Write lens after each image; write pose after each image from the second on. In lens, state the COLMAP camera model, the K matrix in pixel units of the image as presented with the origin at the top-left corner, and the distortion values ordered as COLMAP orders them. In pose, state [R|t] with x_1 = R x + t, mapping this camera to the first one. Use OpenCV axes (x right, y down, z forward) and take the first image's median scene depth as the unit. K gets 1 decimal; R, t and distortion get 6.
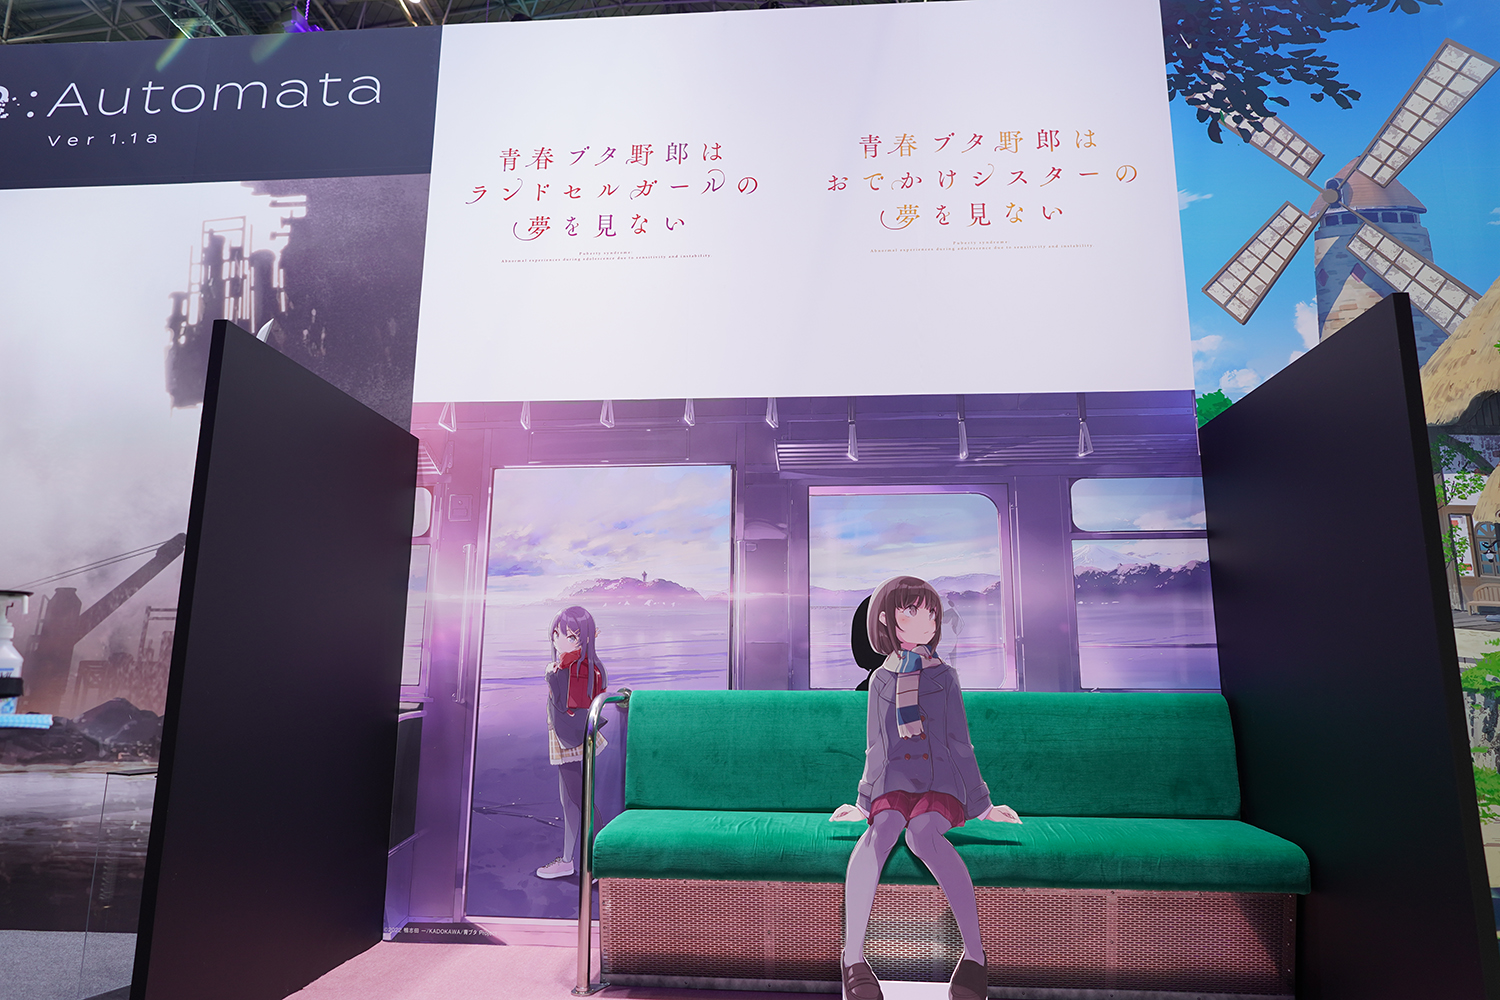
lens RADIAL K [[935.6, 0, 749.0], [0, 935.6, 498.3], [0, 0, 1]] dist [-0.017019, 0.013244]
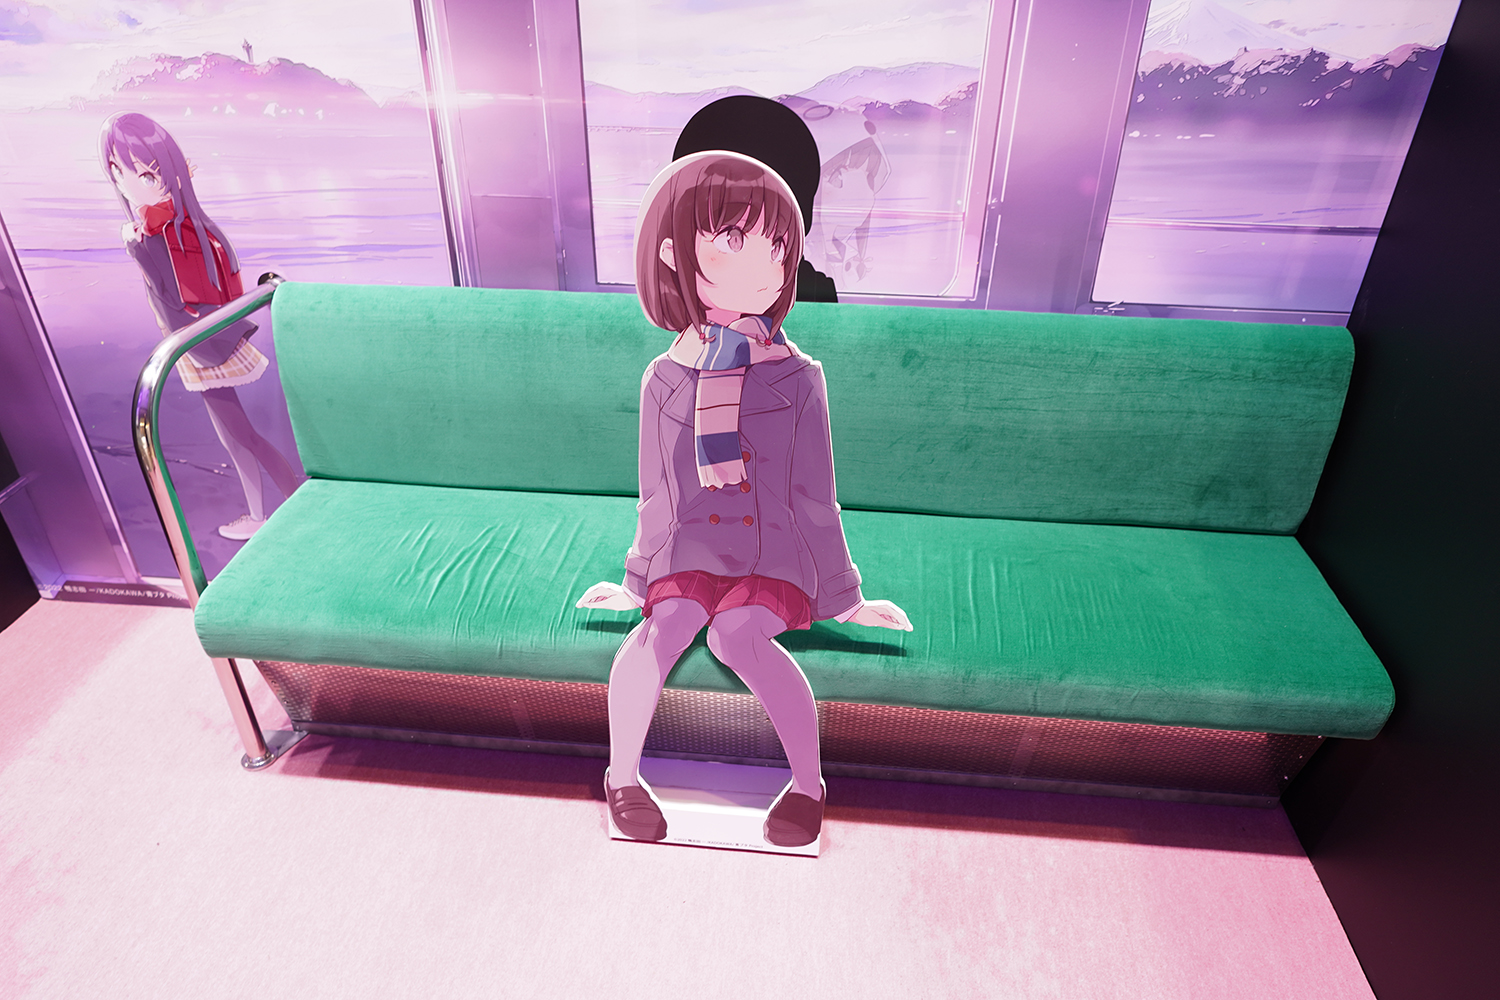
lens RADIAL K [[935.6, 0, 750.0], [0, 935.6, 498.2], [0, 0, 1]] dist [-0.017019, 0.013244]
pose [[0.999939, 0.010142, -0.004435, 0.155157], [-0.004616, 0.746261, 0.665638, -0.066755], [0.010061, -0.665577, 0.746262, 0.497504]]
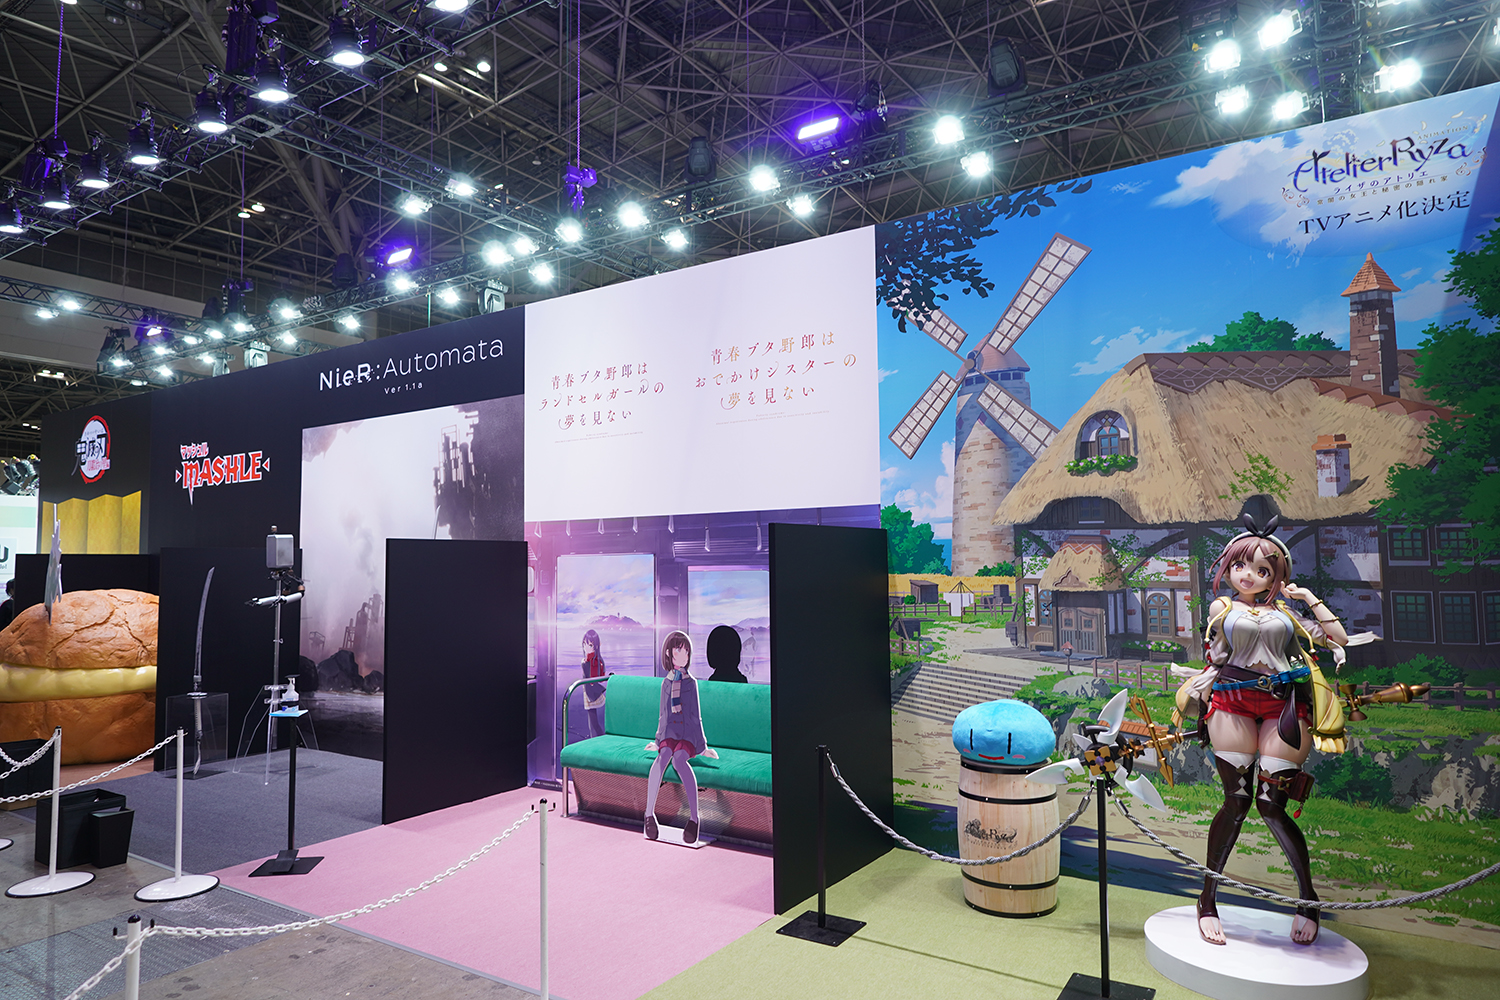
lens RADIAL K [[935.6, 0, 746.3], [0, 935.6, 498.6], [0, 0, 1]] dist [-0.017019, 0.013244]
pose [[0.875989, -0.052749, -0.479438, 1.053446], [0.111395, 0.989255, 0.094692, -0.304940], [0.469291, -0.136356, 0.872452, -0.507864]]
